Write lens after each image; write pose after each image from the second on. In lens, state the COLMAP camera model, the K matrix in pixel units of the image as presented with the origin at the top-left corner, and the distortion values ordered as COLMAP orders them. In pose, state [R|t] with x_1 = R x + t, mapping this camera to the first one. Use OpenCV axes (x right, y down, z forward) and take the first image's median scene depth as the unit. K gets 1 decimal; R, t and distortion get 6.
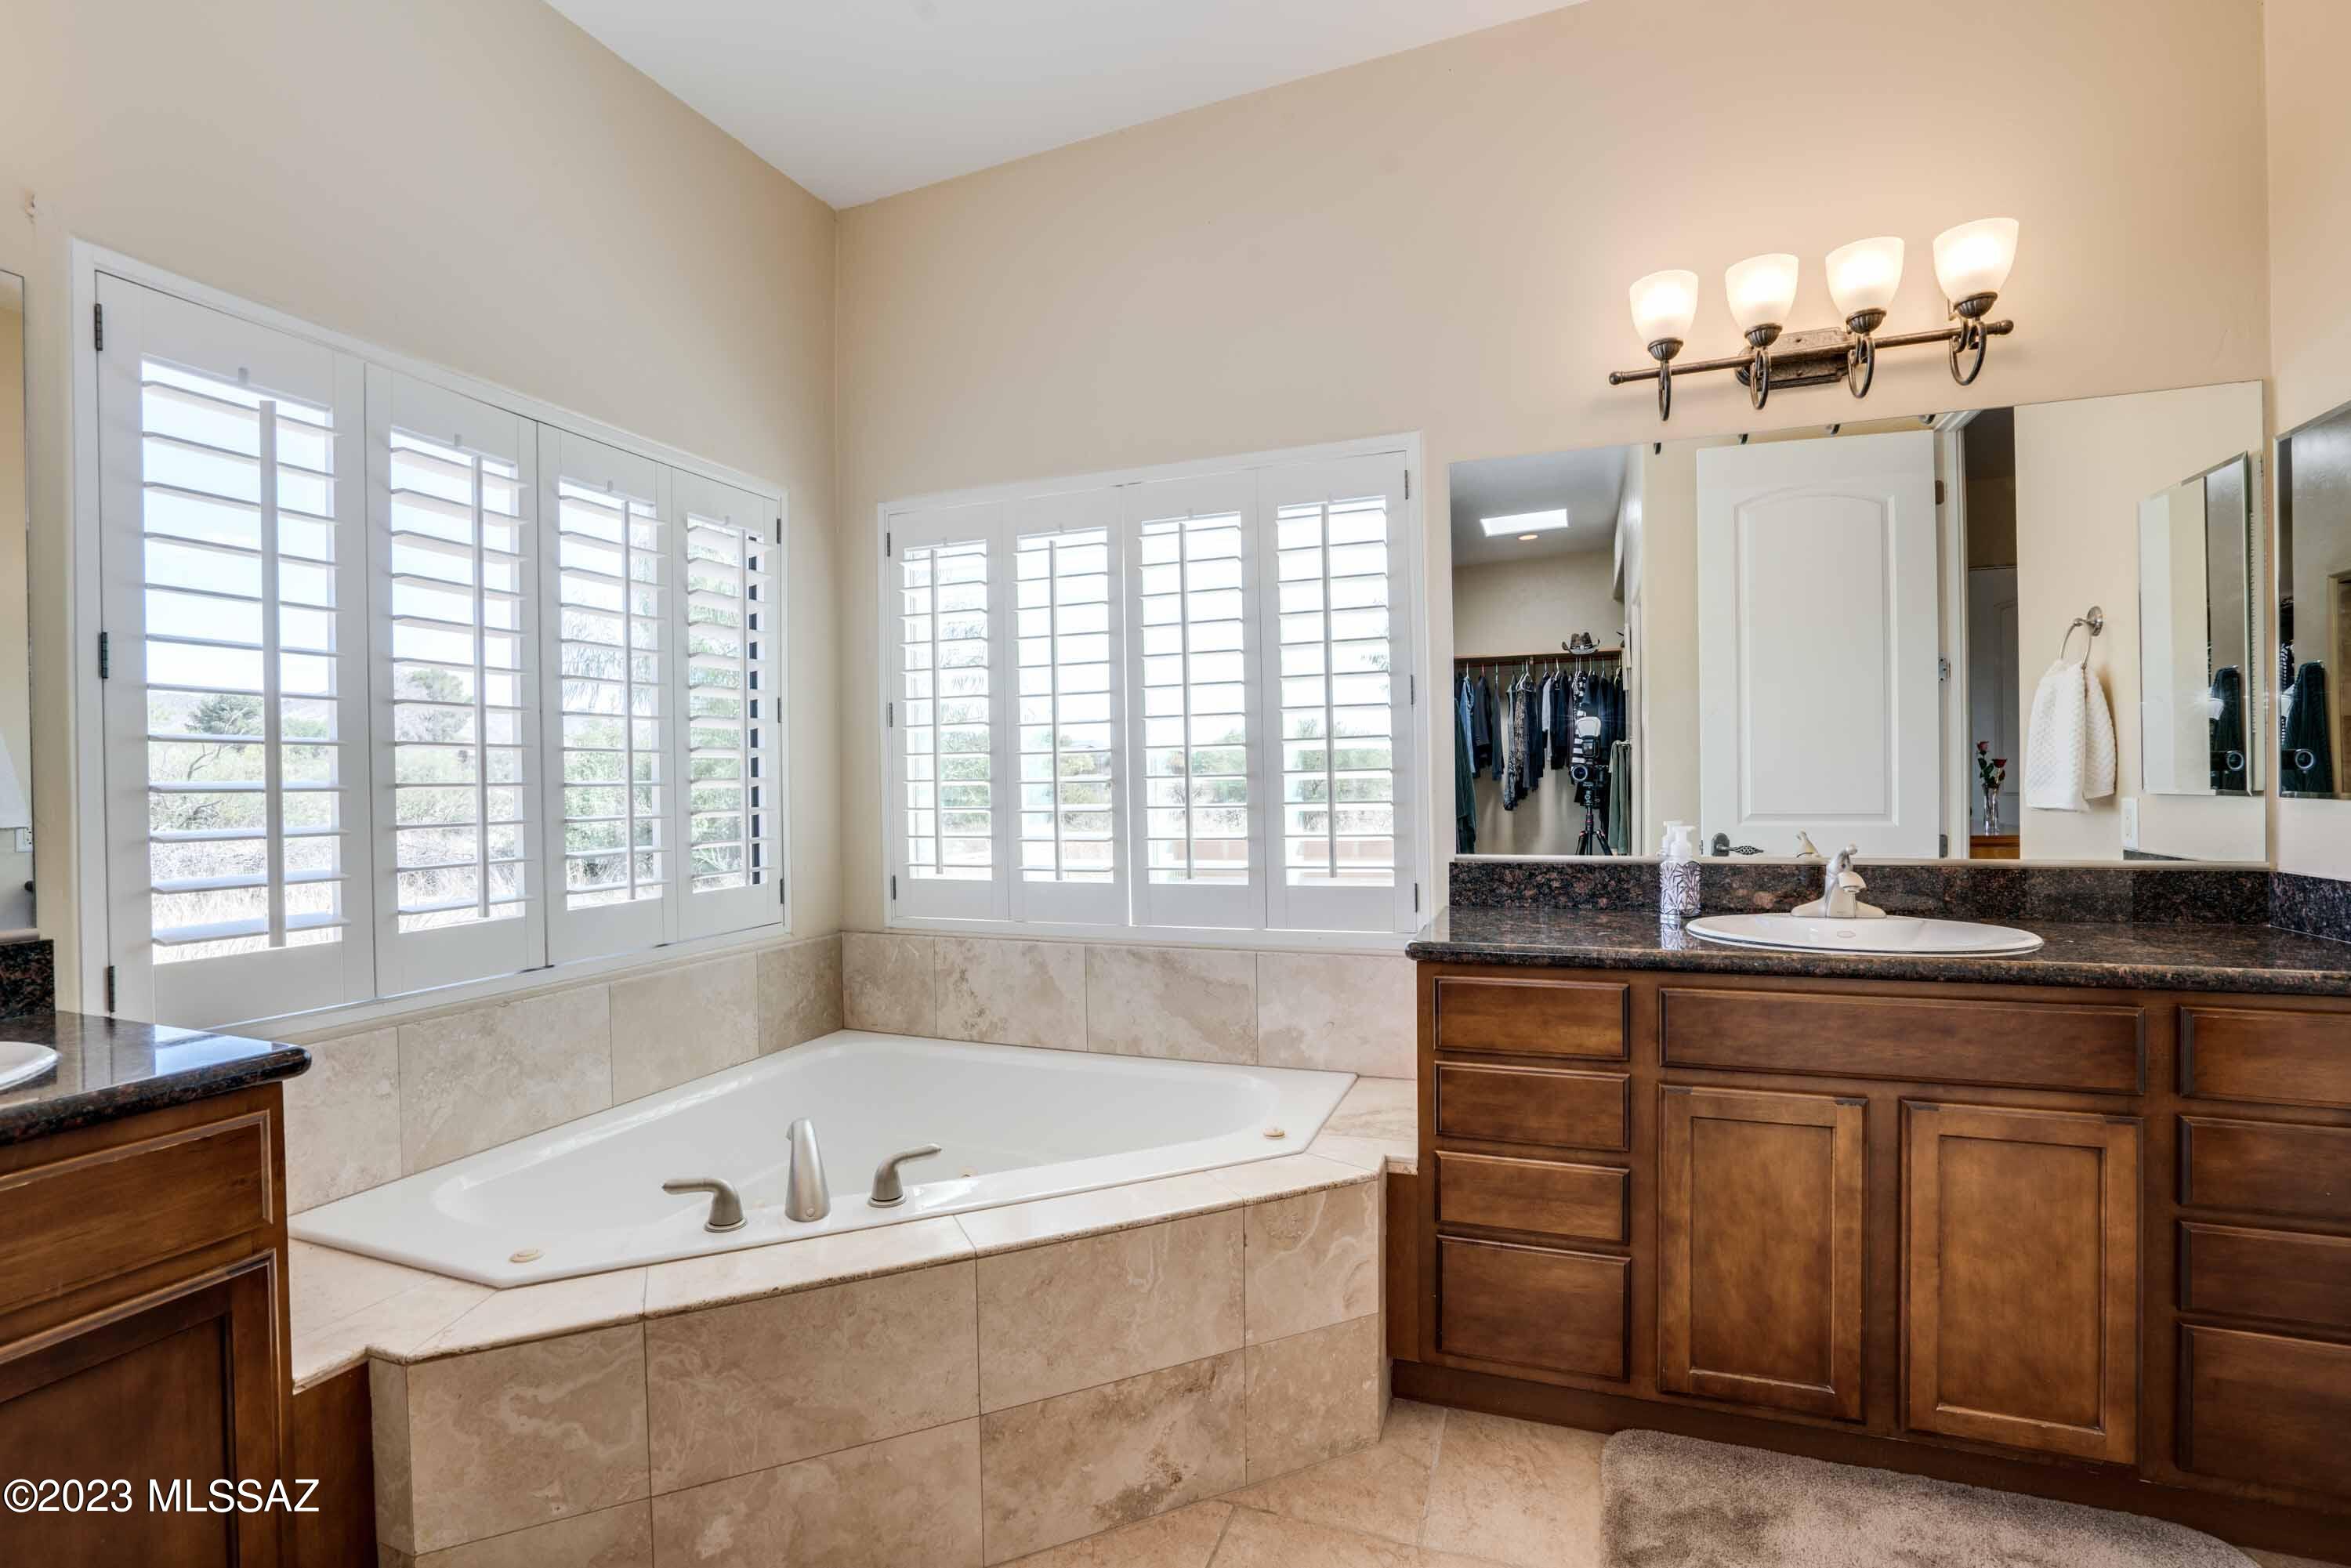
lens RADIAL K [[1080.7, 0, 1167.5], [0, 1080.7, 765.2], [0, 0, 1]] dist [-0.041158, 0.010432]
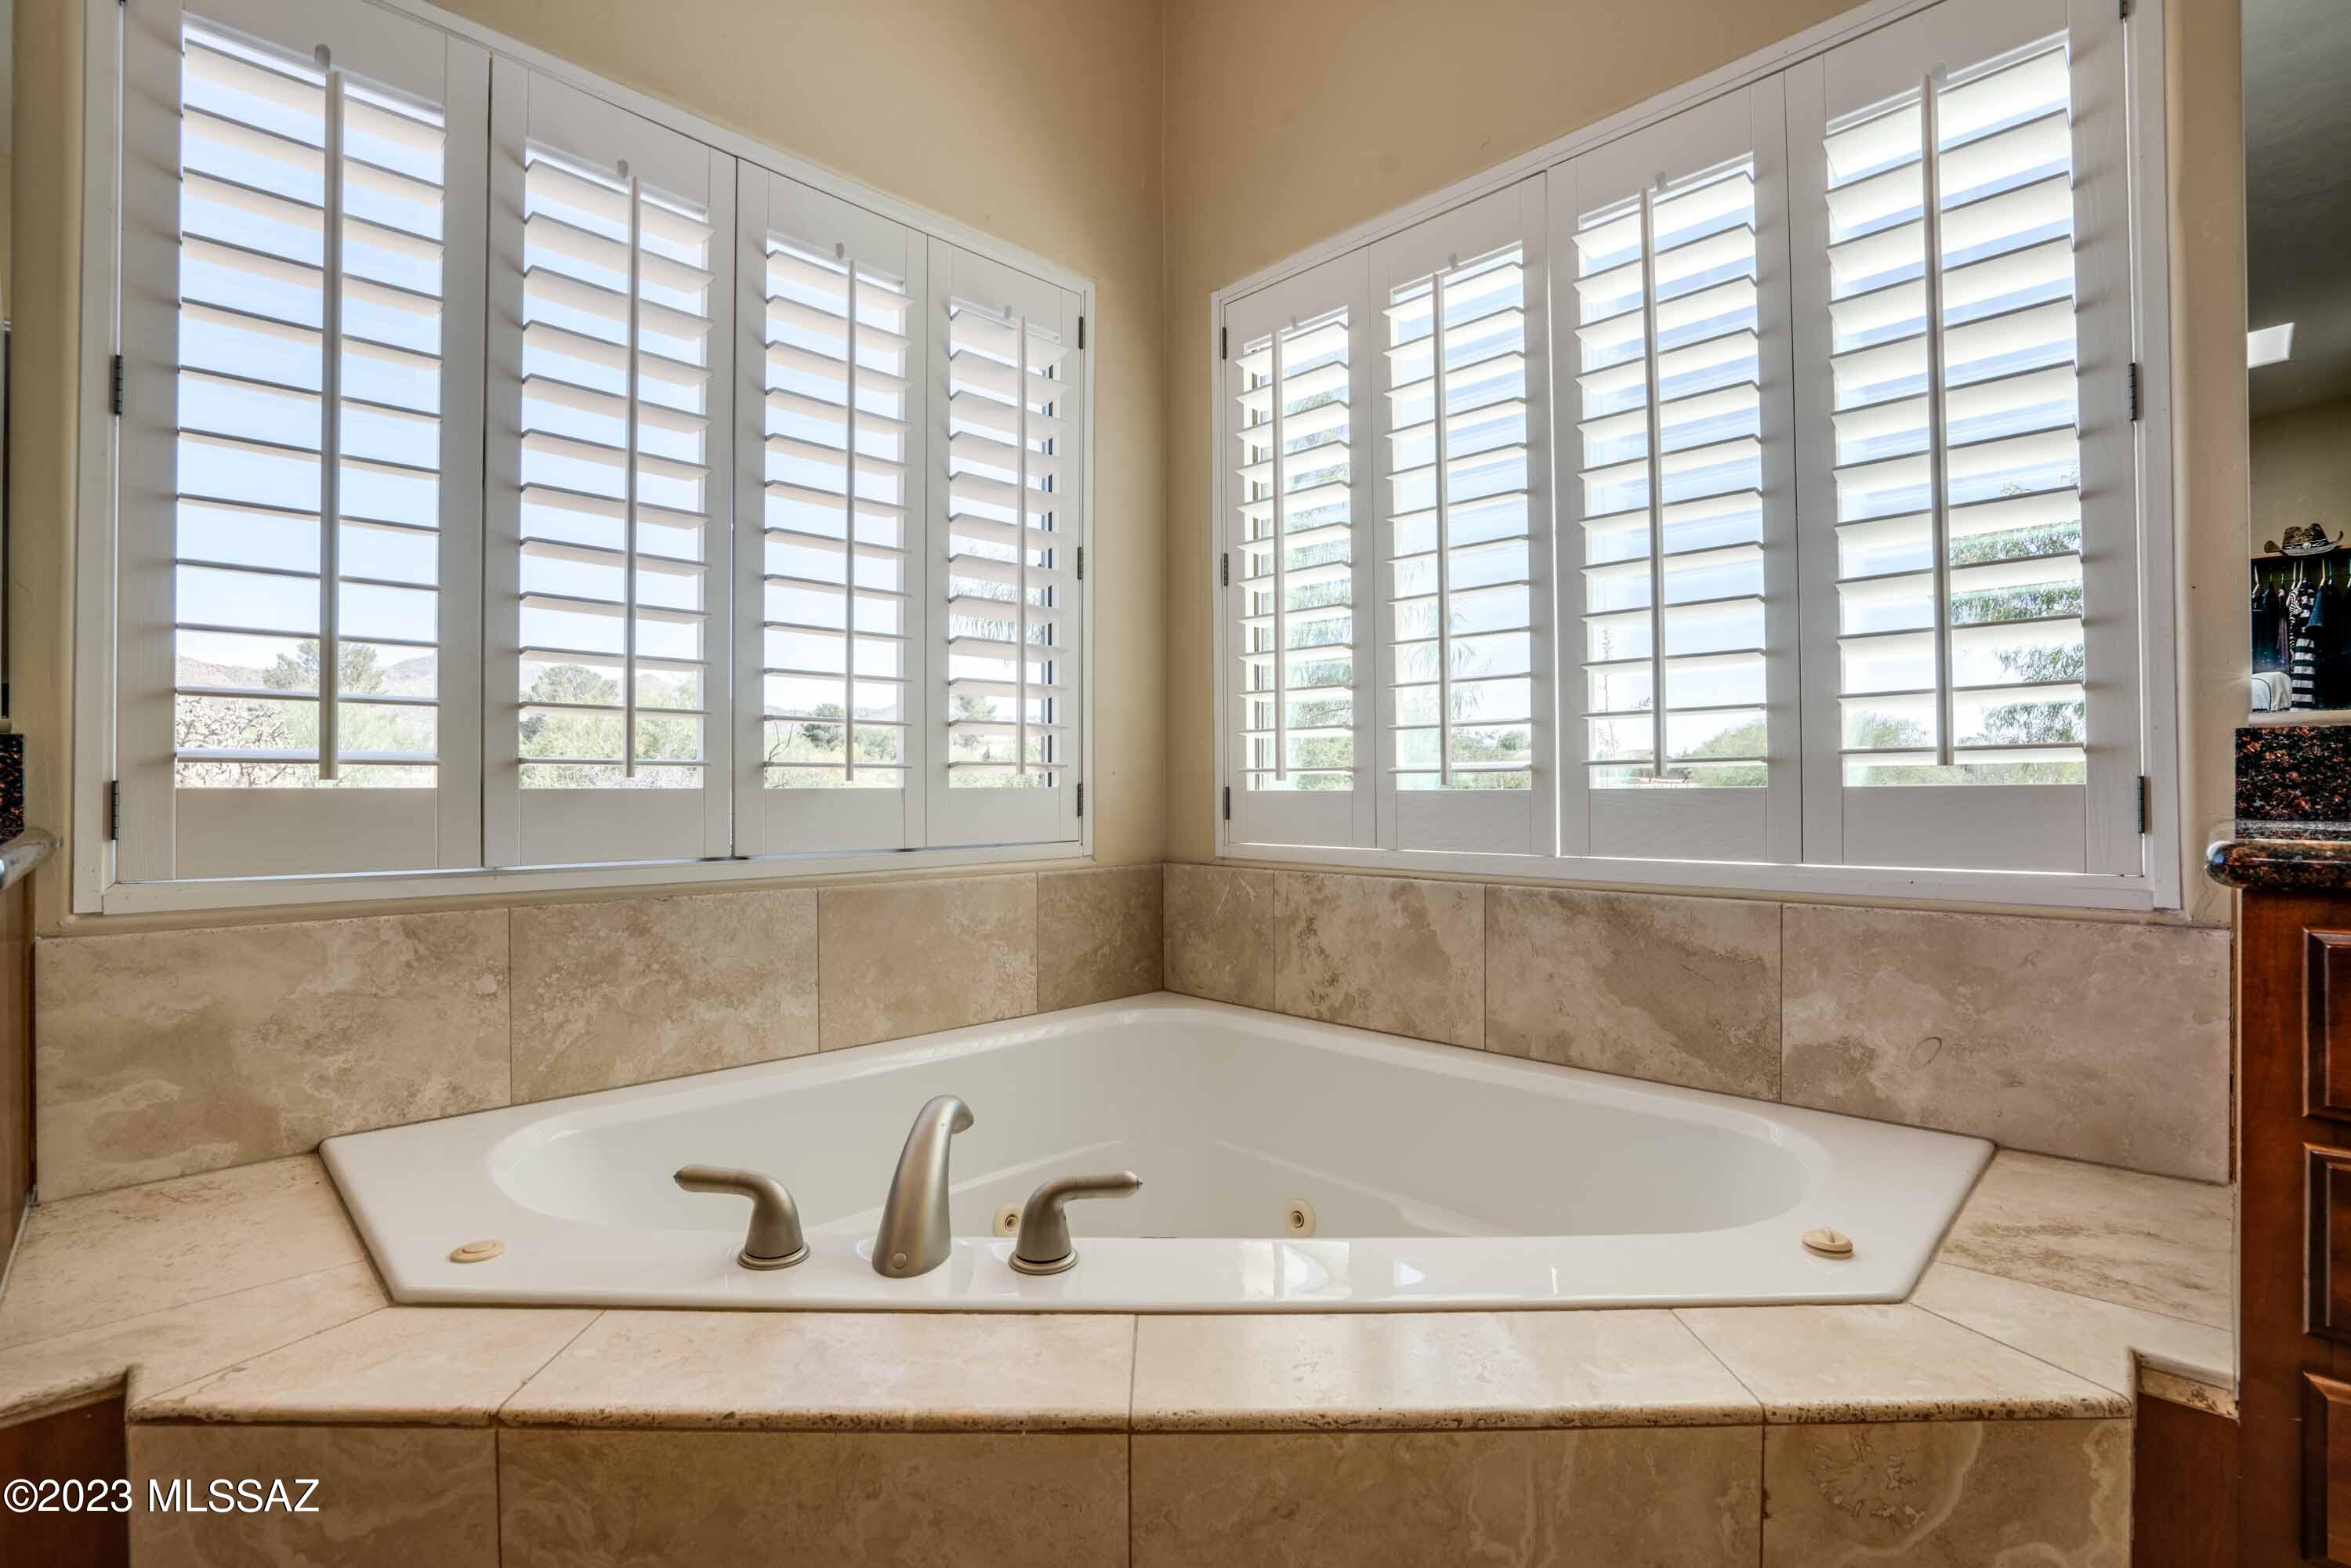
lens RADIAL K [[1080.7, 0, 1186.9], [0, 1080.7, 769.2], [0, 0, 1]] dist [-0.041158, 0.010432]
pose [[0.916983, 0.007374, -0.398857, 0.022164], [-0.008133, 0.999967, -0.000210, 0.127474], [0.398842, 0.003436, 0.917013, 0.436864]]
